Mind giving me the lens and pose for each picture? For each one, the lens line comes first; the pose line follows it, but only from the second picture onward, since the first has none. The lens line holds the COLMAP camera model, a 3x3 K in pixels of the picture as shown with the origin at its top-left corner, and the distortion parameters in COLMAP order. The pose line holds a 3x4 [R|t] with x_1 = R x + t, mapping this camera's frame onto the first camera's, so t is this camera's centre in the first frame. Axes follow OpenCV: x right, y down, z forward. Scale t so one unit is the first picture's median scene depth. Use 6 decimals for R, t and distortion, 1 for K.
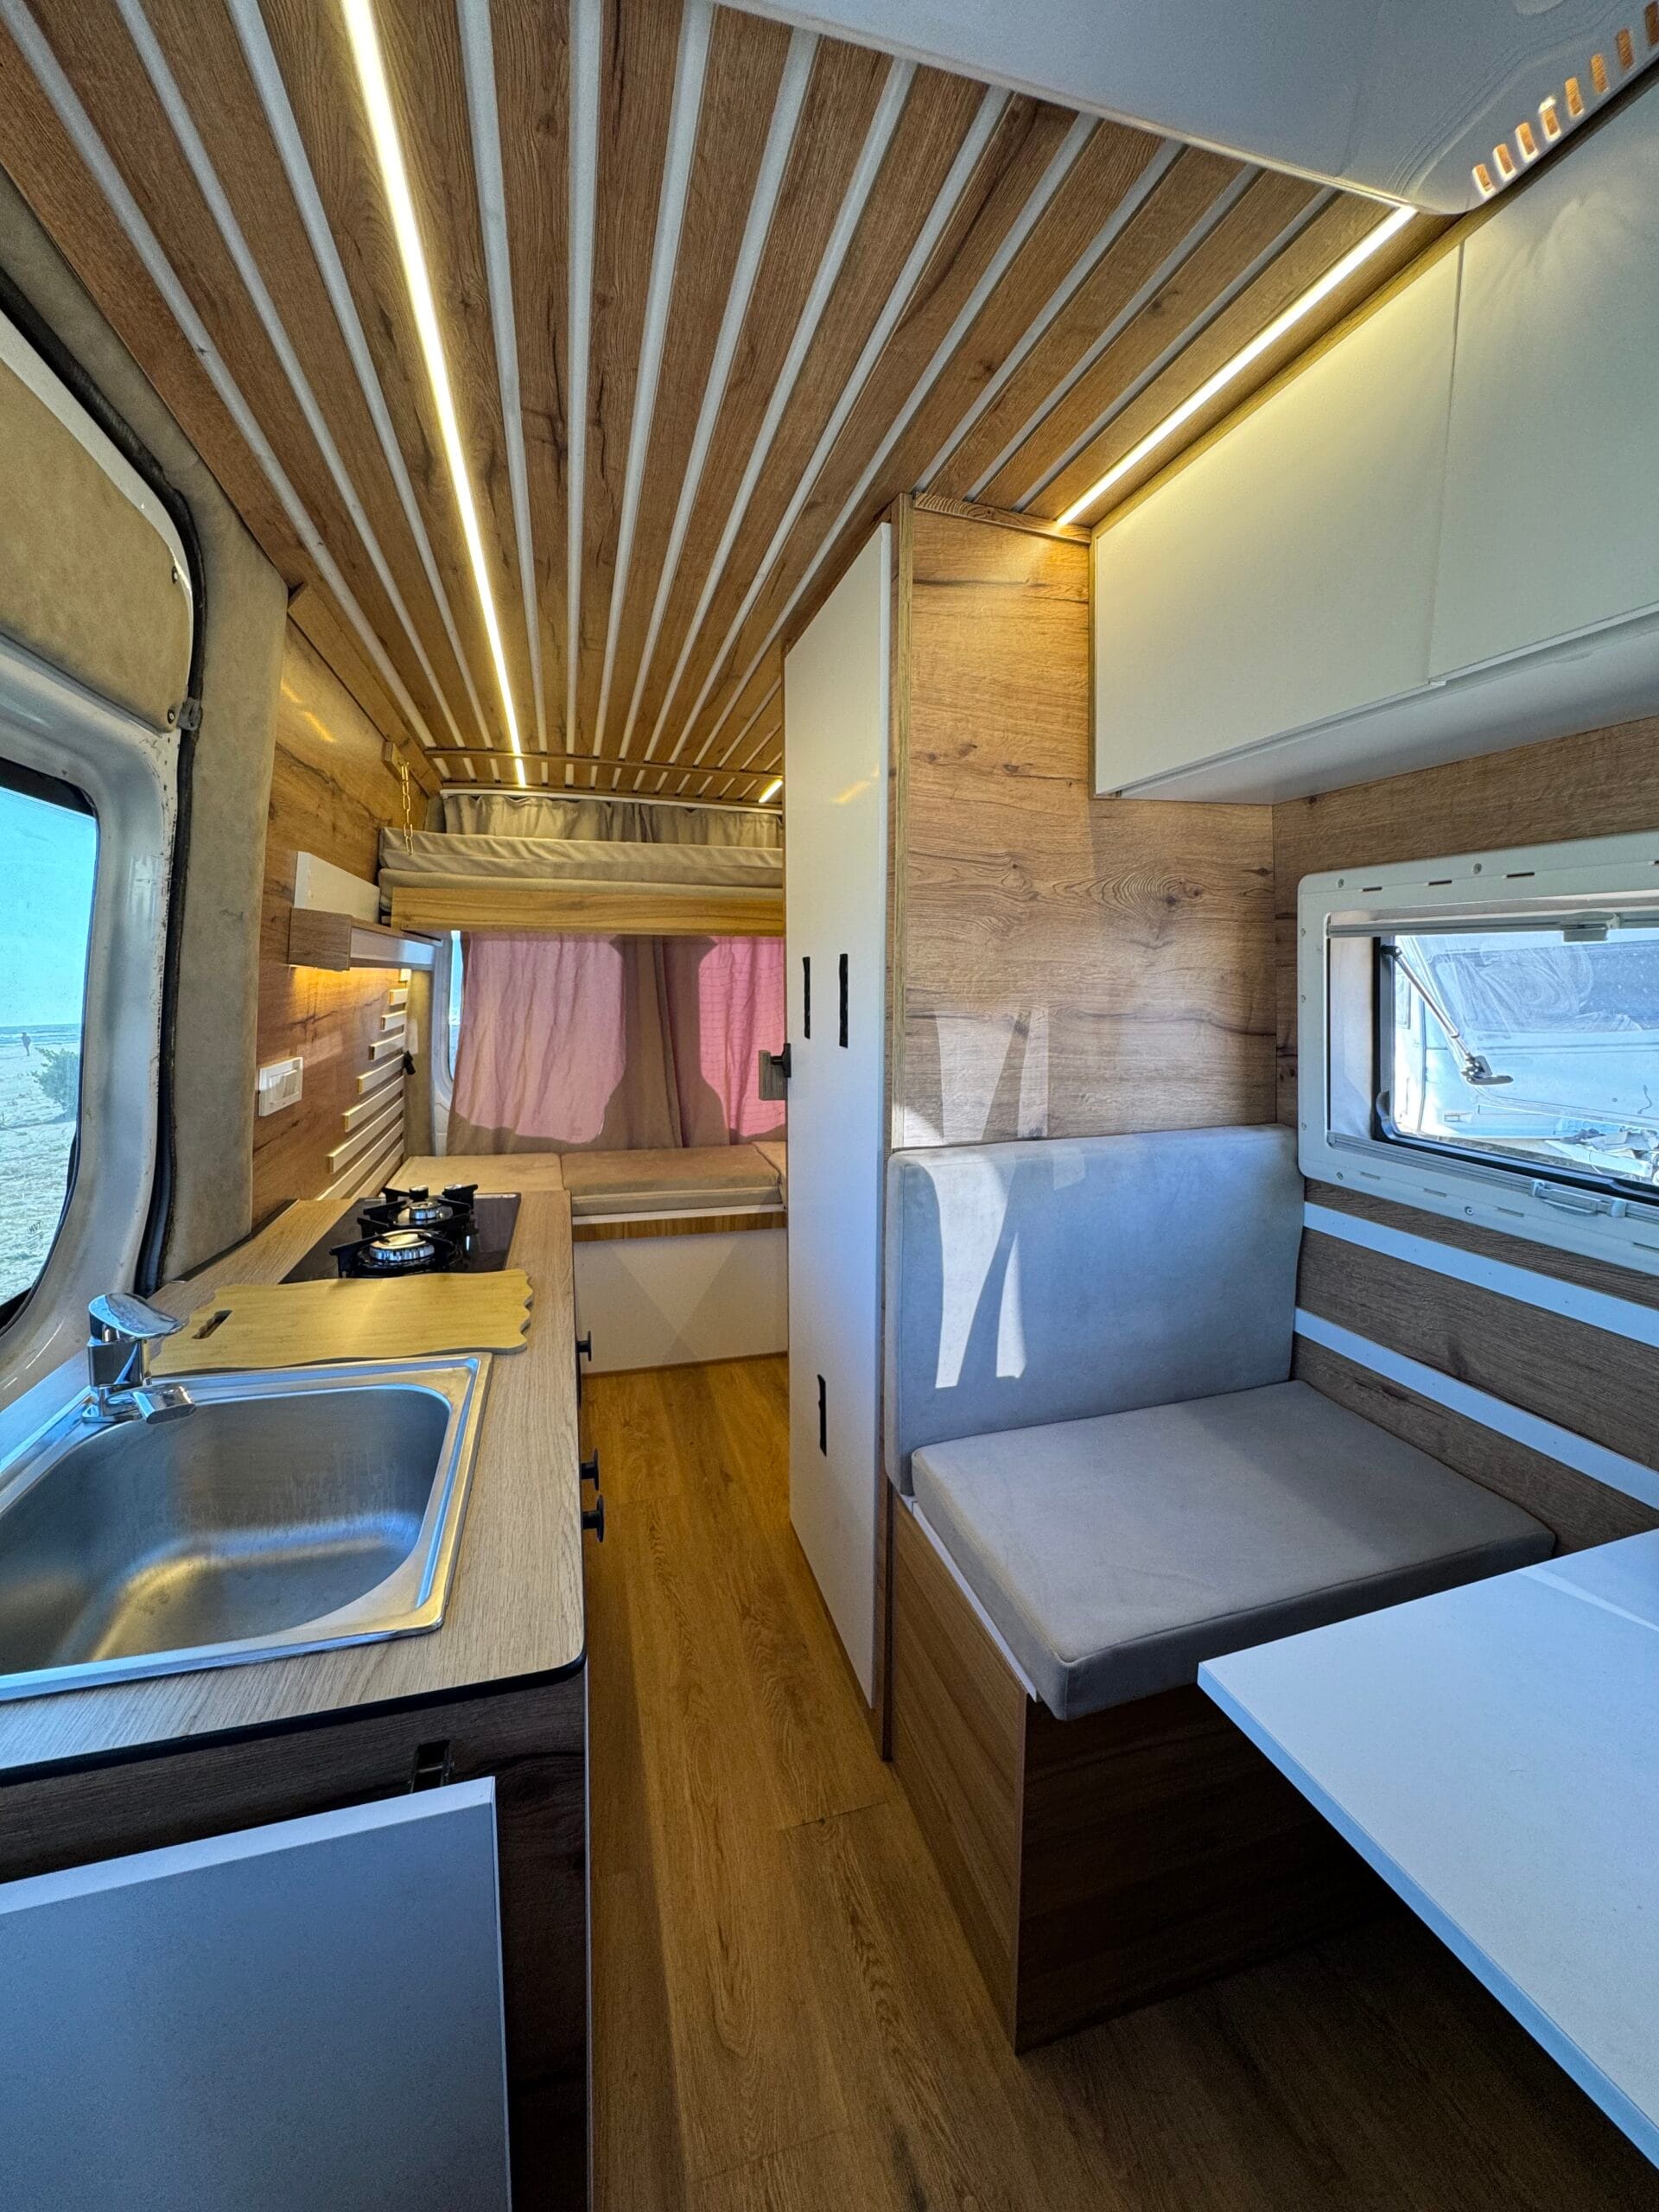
lens RADIAL K [[880.8, 0, 825.8], [0, 880.8, 1106.3], [0, 0, 1]] dist [-0.000754, -0.000106]
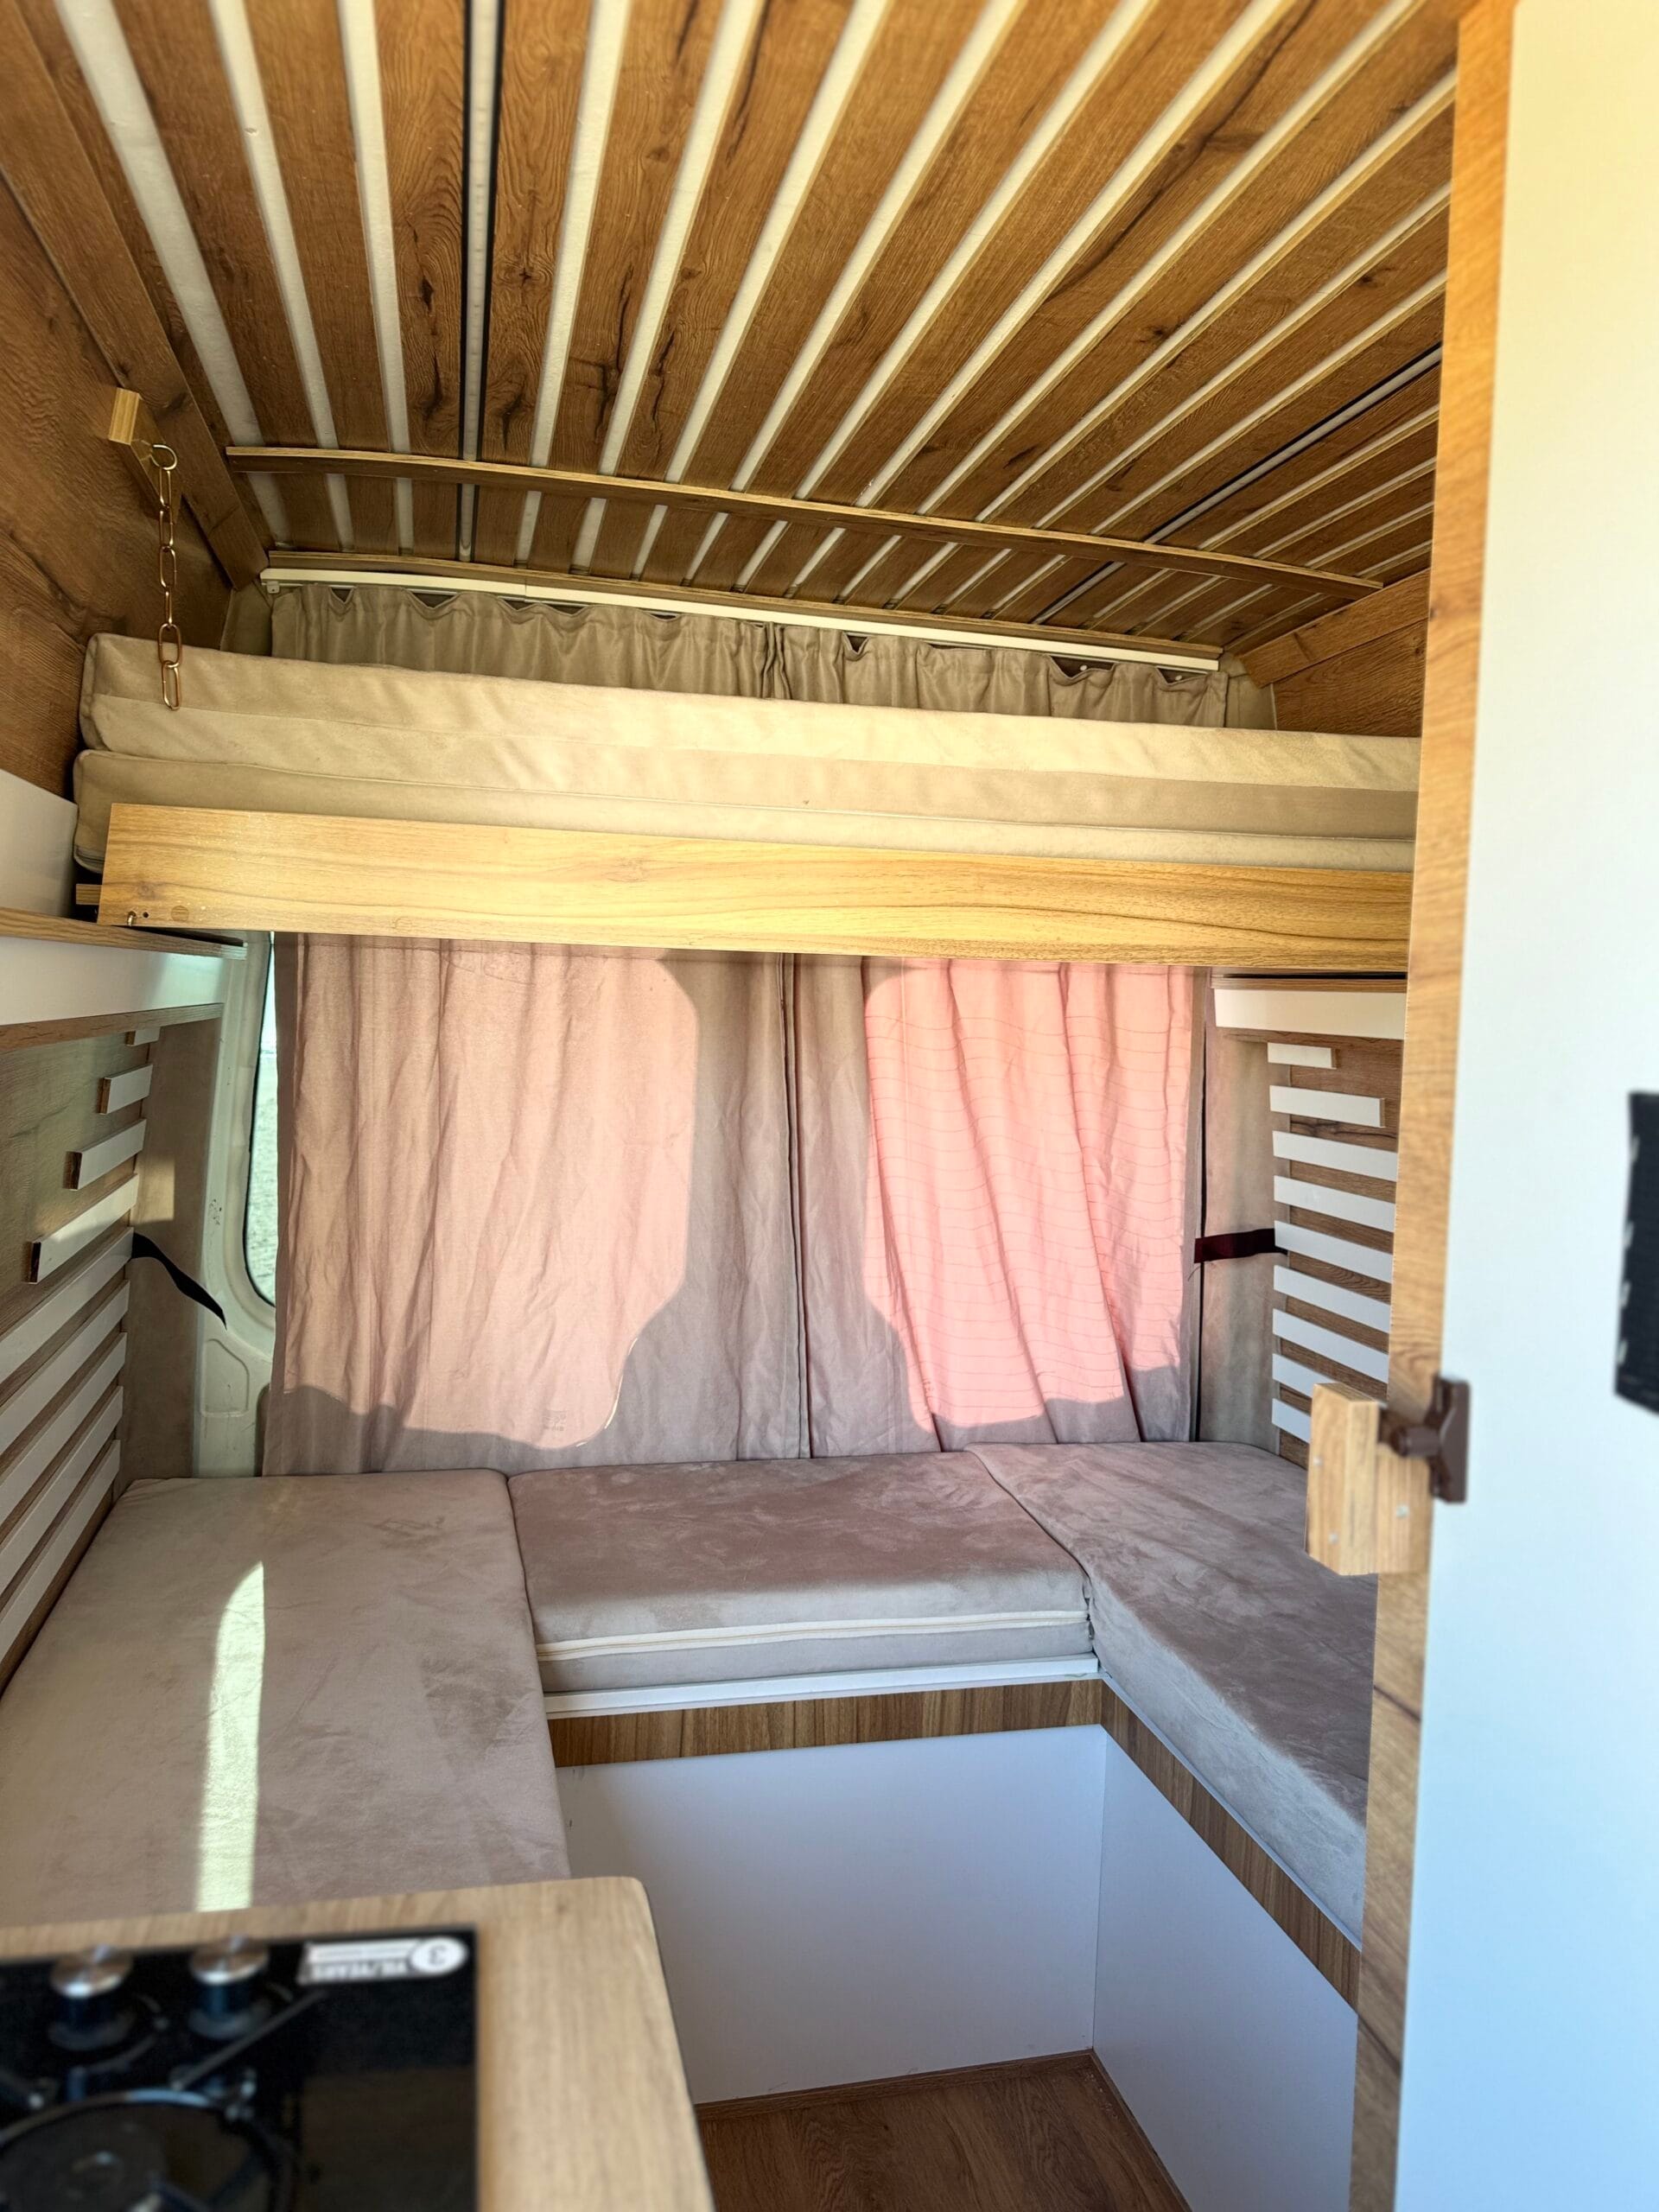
lens RADIAL K [[1529.2, 0, 829.5], [0, 1529.2, 1106.0], [0, 0, 1]] dist [0.001000, -0.000020]
pose [[0.998758, 0.027493, -0.041553, -0.311862], [-0.030379, 0.997050, -0.070492, -0.165301], [0.039493, 0.071667, 0.996646, 0.719159]]
